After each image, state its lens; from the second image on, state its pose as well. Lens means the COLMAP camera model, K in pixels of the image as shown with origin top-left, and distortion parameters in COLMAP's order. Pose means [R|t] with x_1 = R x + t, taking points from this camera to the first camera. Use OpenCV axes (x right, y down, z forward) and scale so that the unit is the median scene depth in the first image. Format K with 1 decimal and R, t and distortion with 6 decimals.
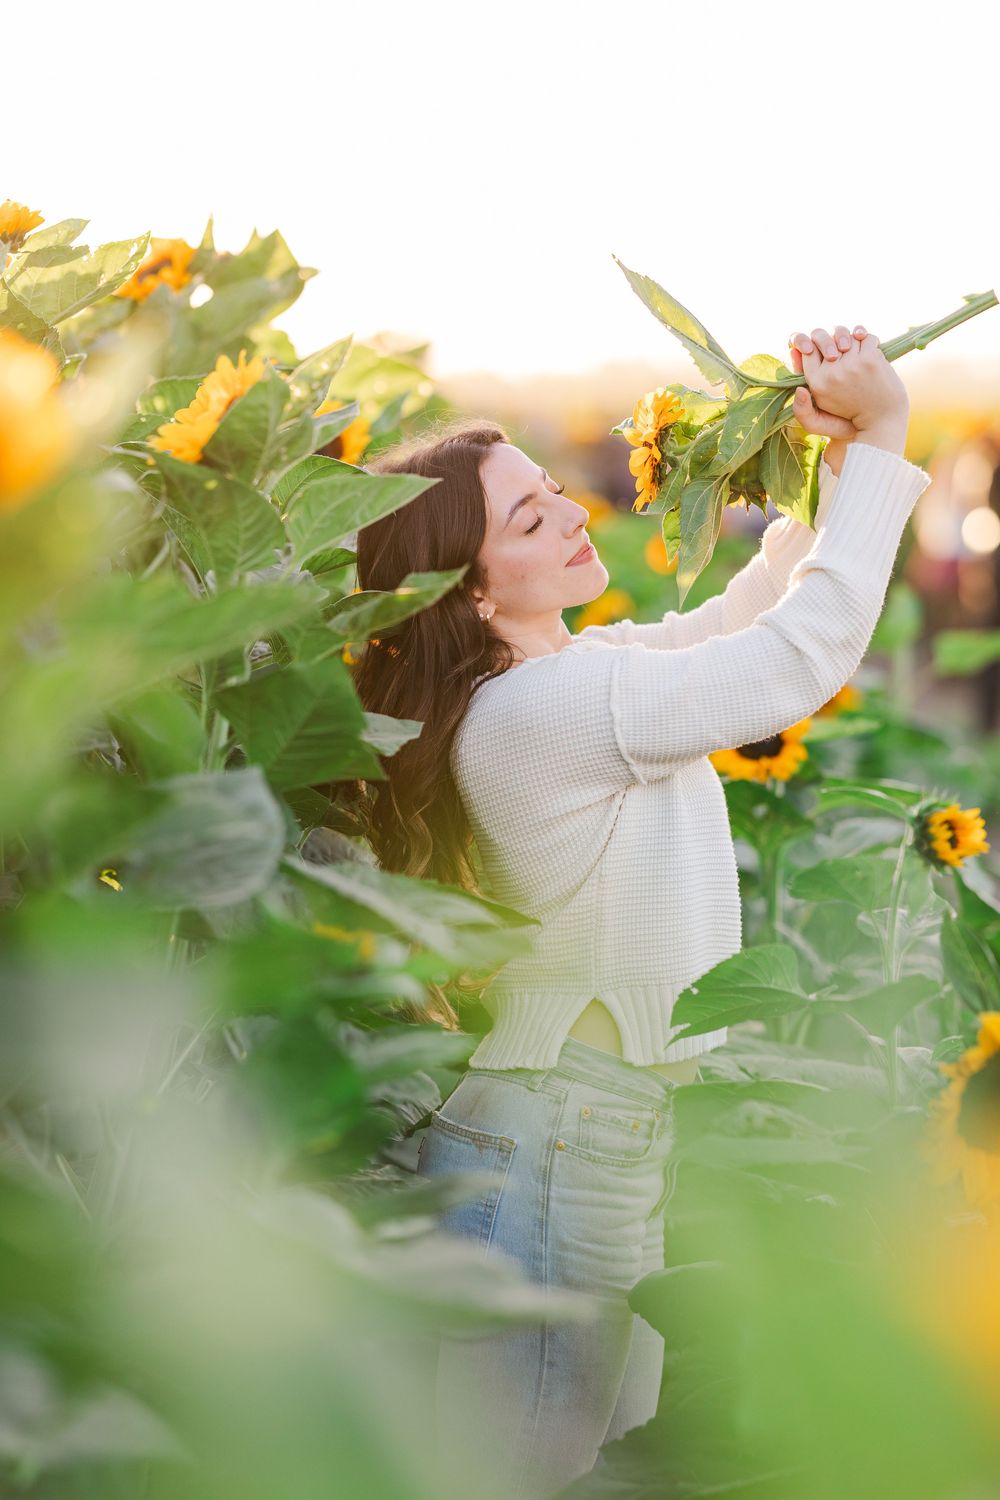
lens RADIAL K [[3944.1, 0, 488.5], [0, 3944.1, 740.6], [0, 0, 1]] dist [0.012351, 0.000000]
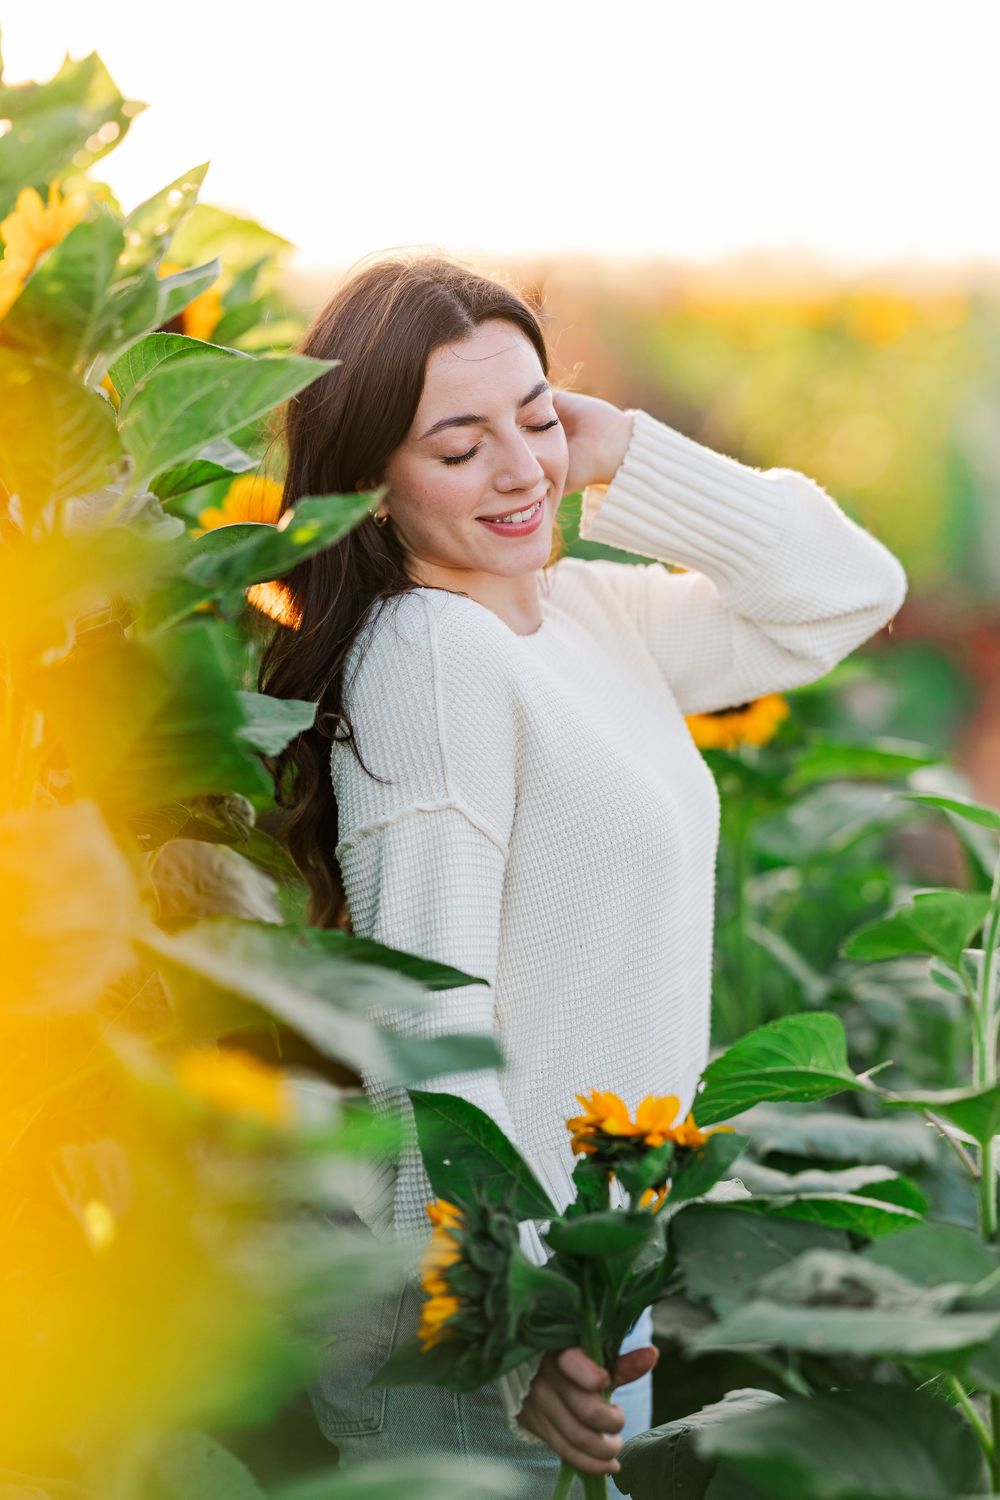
lens RADIAL K [[3944.1, 0, 502.0], [0, 3944.1, 756.4], [0, 0, 1]] dist [0.012351, 0.000000]
pose [[0.998630, -0.015439, 0.050006, -0.019872], [0.014013, 0.999488, 0.028749, -0.016044], [-0.050424, -0.028009, 0.998335, 0.296917]]
